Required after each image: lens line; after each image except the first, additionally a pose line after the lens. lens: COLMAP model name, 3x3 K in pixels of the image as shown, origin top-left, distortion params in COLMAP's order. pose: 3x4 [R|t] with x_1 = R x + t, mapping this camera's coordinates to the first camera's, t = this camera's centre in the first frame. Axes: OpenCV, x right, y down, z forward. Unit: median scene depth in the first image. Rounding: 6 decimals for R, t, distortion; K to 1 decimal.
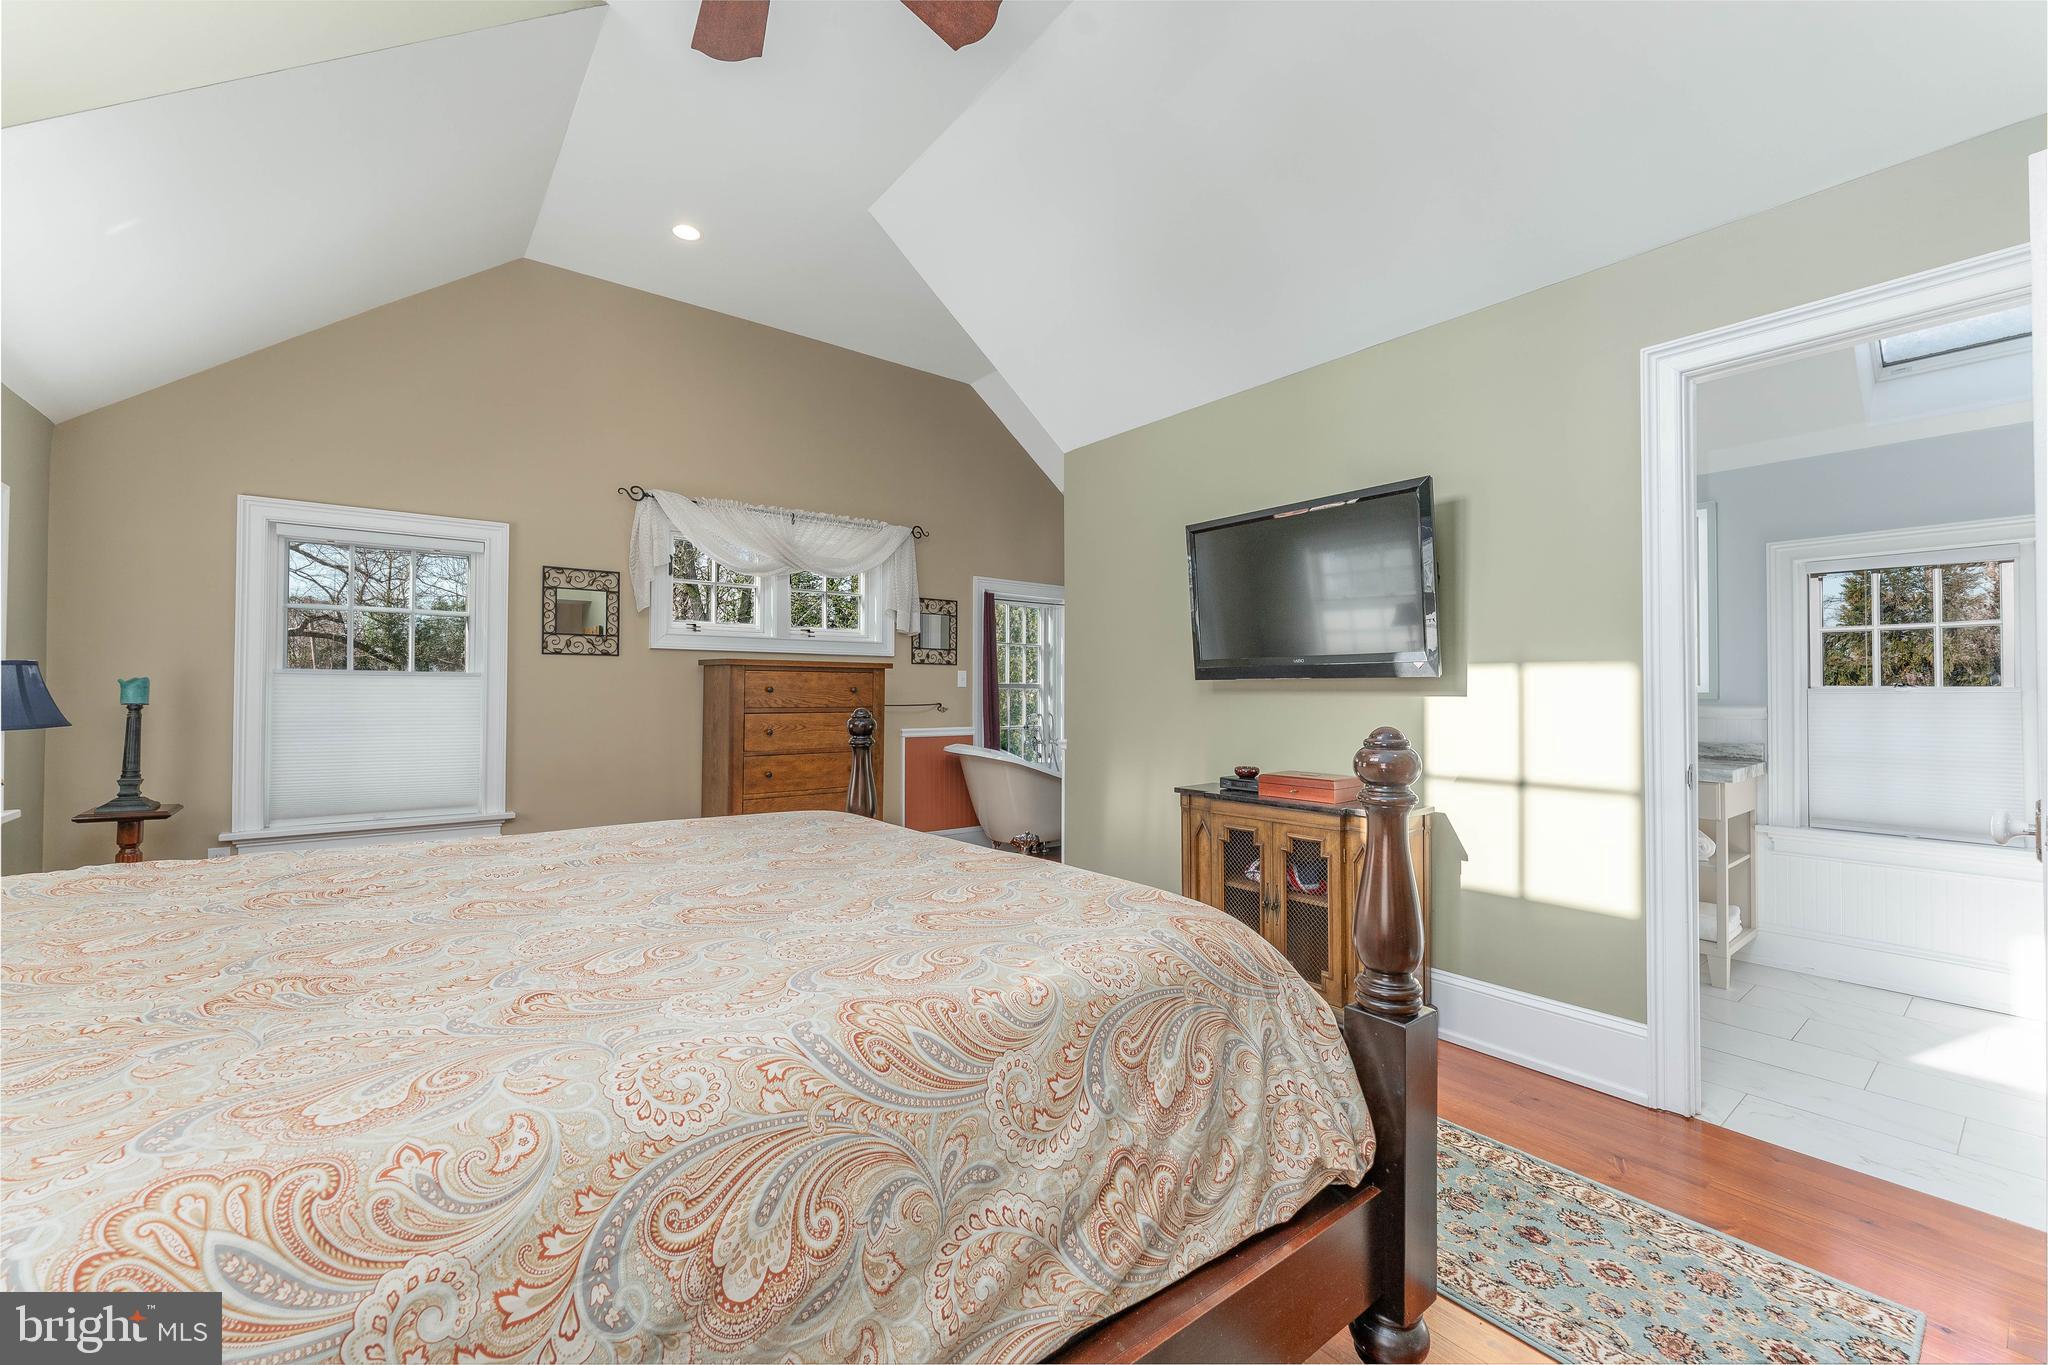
lens RADIAL K [[818.3, 0, 1024.0], [0, 818.3, 682.5], [0, 0, 1]] dist [-0.002006, -0.000461]
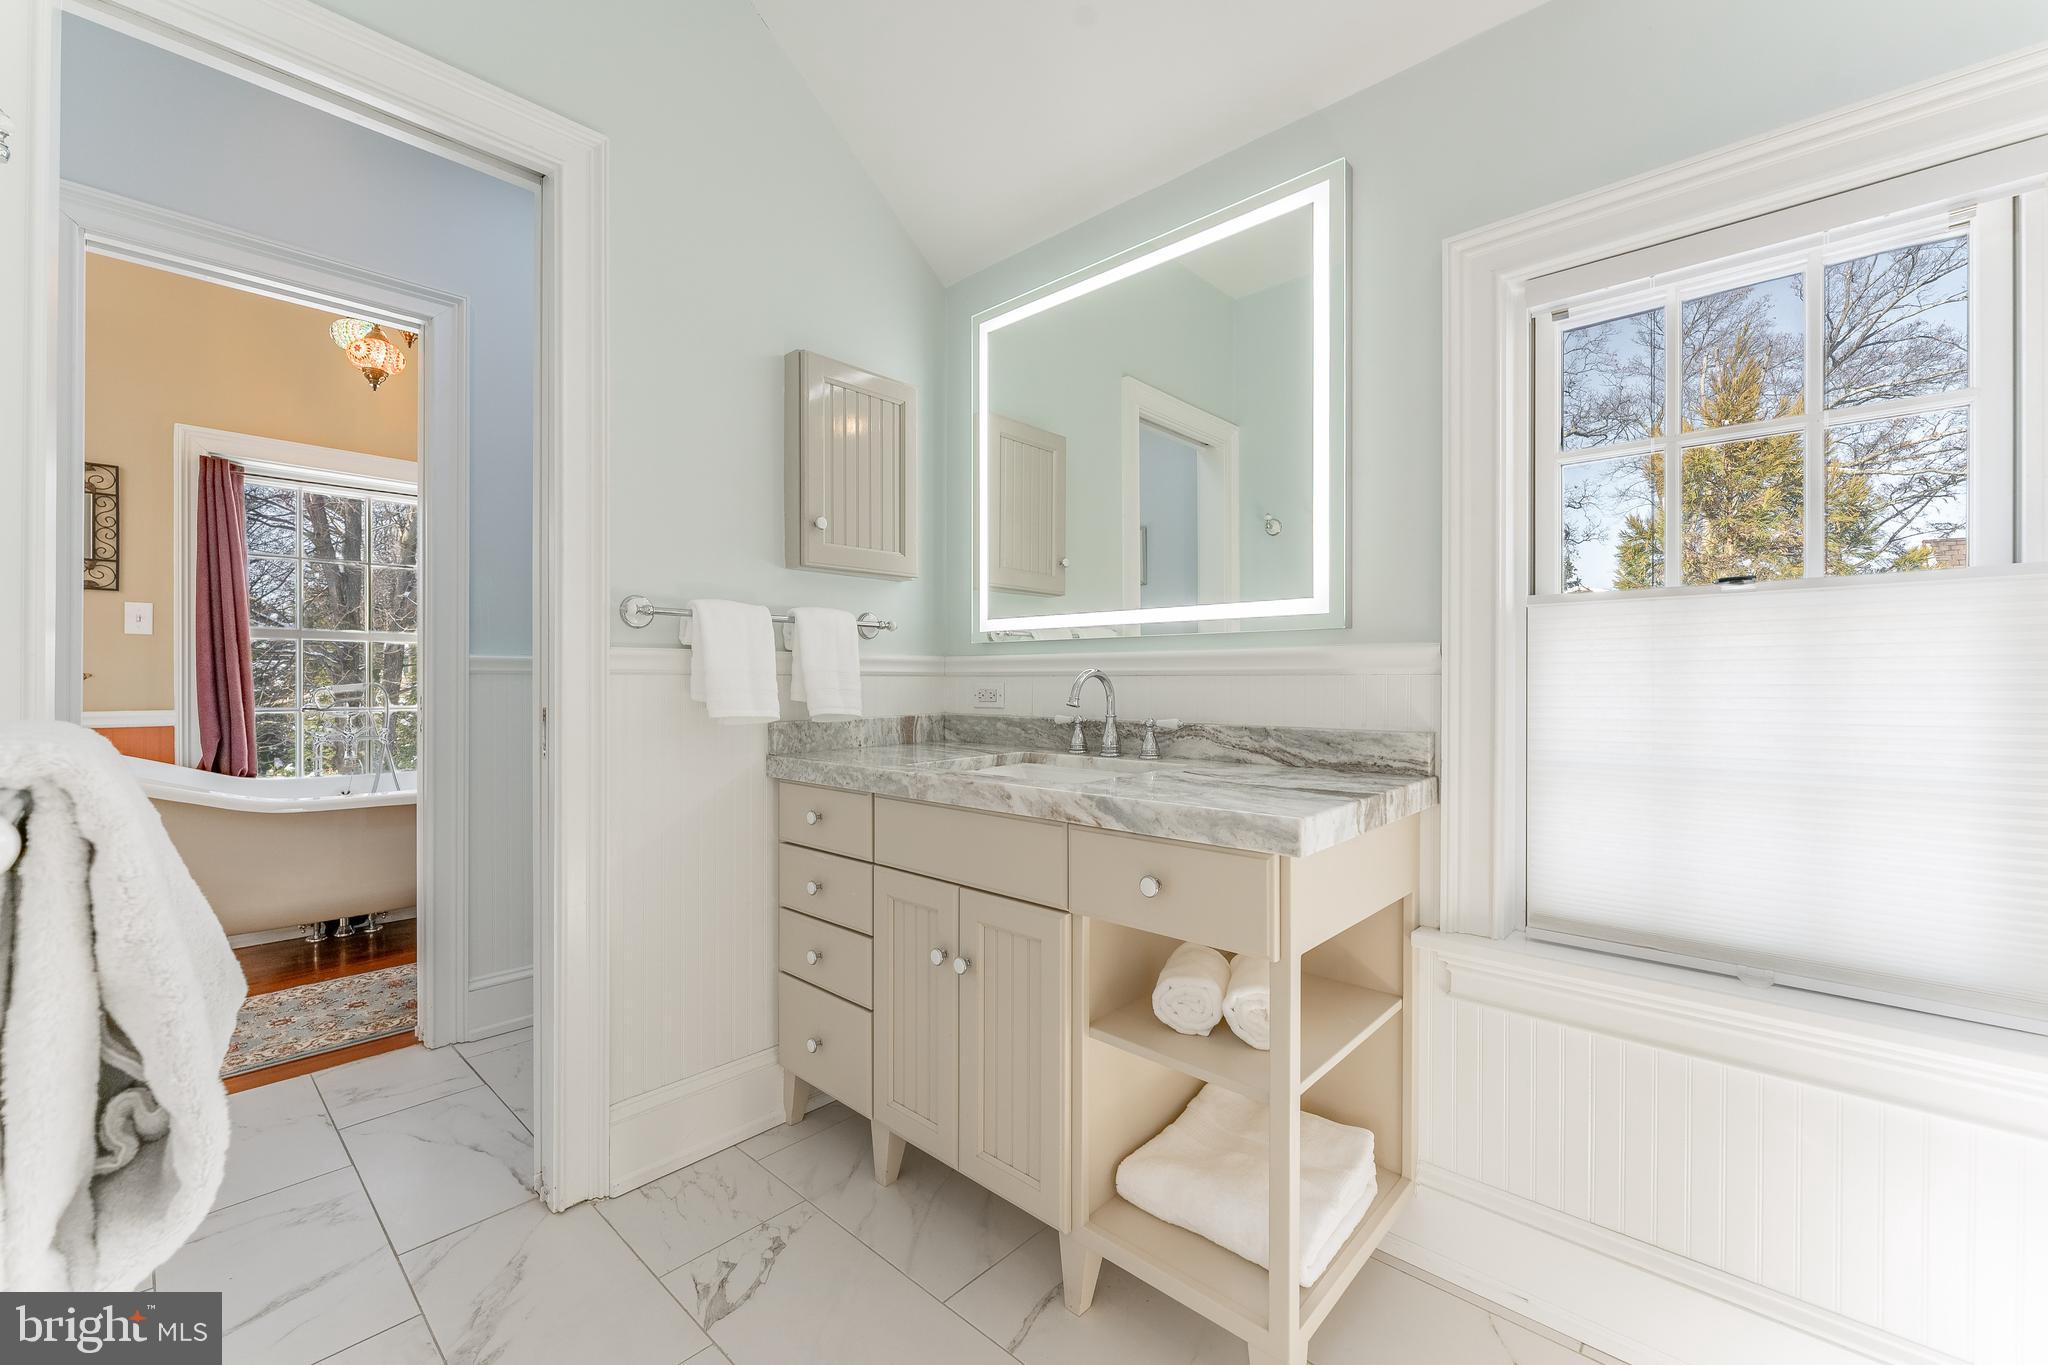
lens RADIAL K [[835.4, 0, 1027.6], [0, 835.4, 680.2], [0, 0, 1]] dist [-0.000183, -0.000540]
pose [[0.985419, -0.000400, 0.170146, 0.568003], [-0.002001, 0.999901, 0.013941, 0.038349], [-0.170134, -0.014078, 0.985320, 0.556238]]
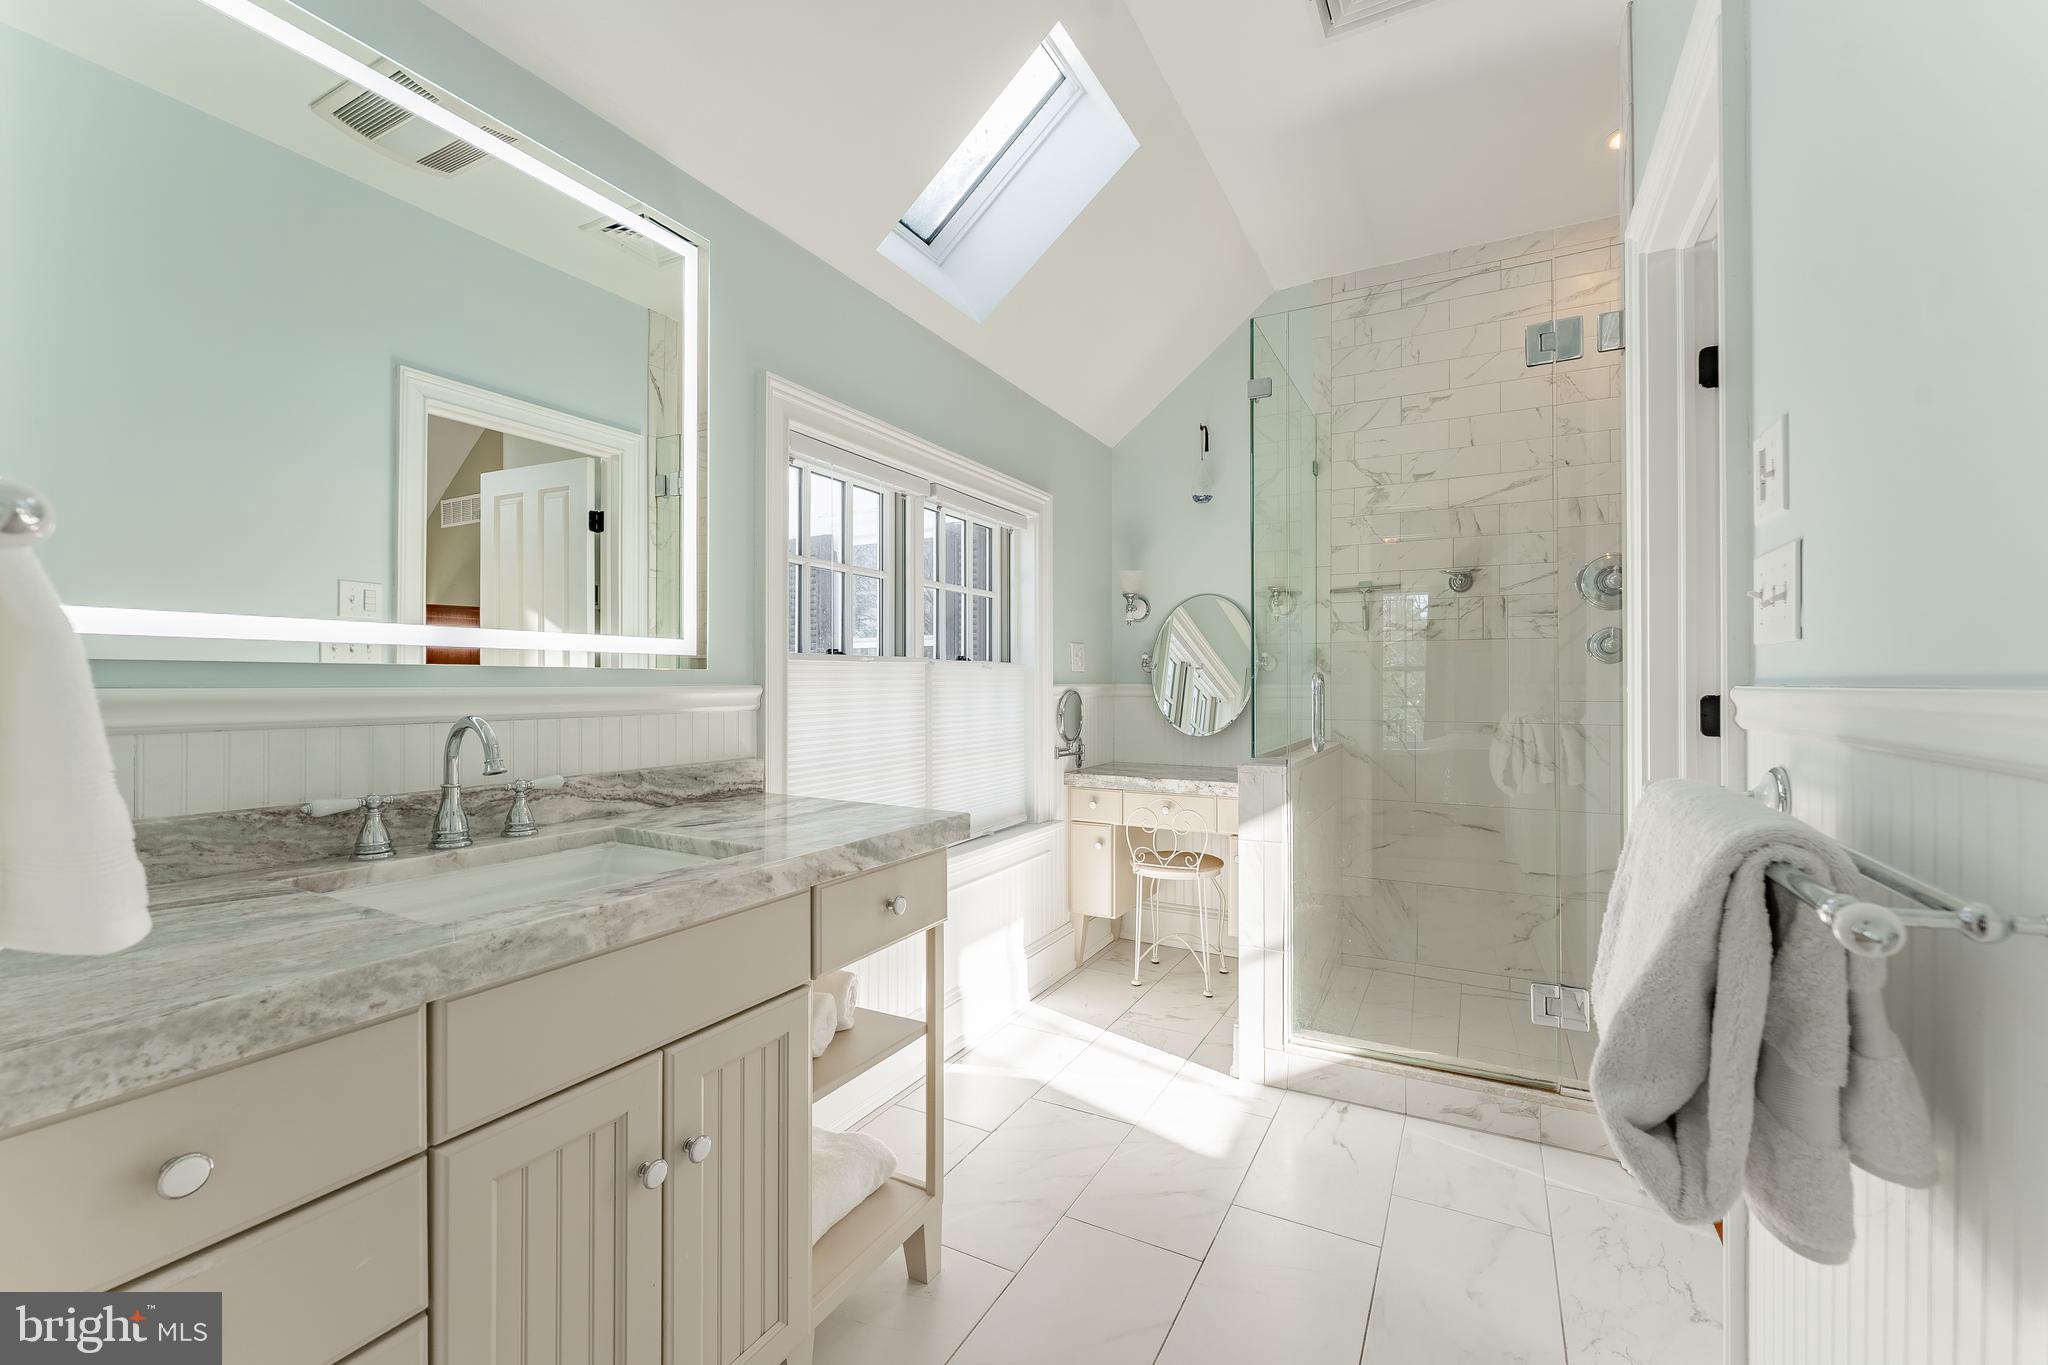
lens RADIAL K [[835.4, 0, 1027.6], [0, 835.4, 680.2], [0, 0, 1]] dist [-0.000183, -0.000540]
pose [[-0.402688, 0.005120, 0.915323, 0.318286], [-0.008955, 0.999914, -0.009533, 0.026710], [-0.915293, -0.012035, -0.402608, 0.950044]]
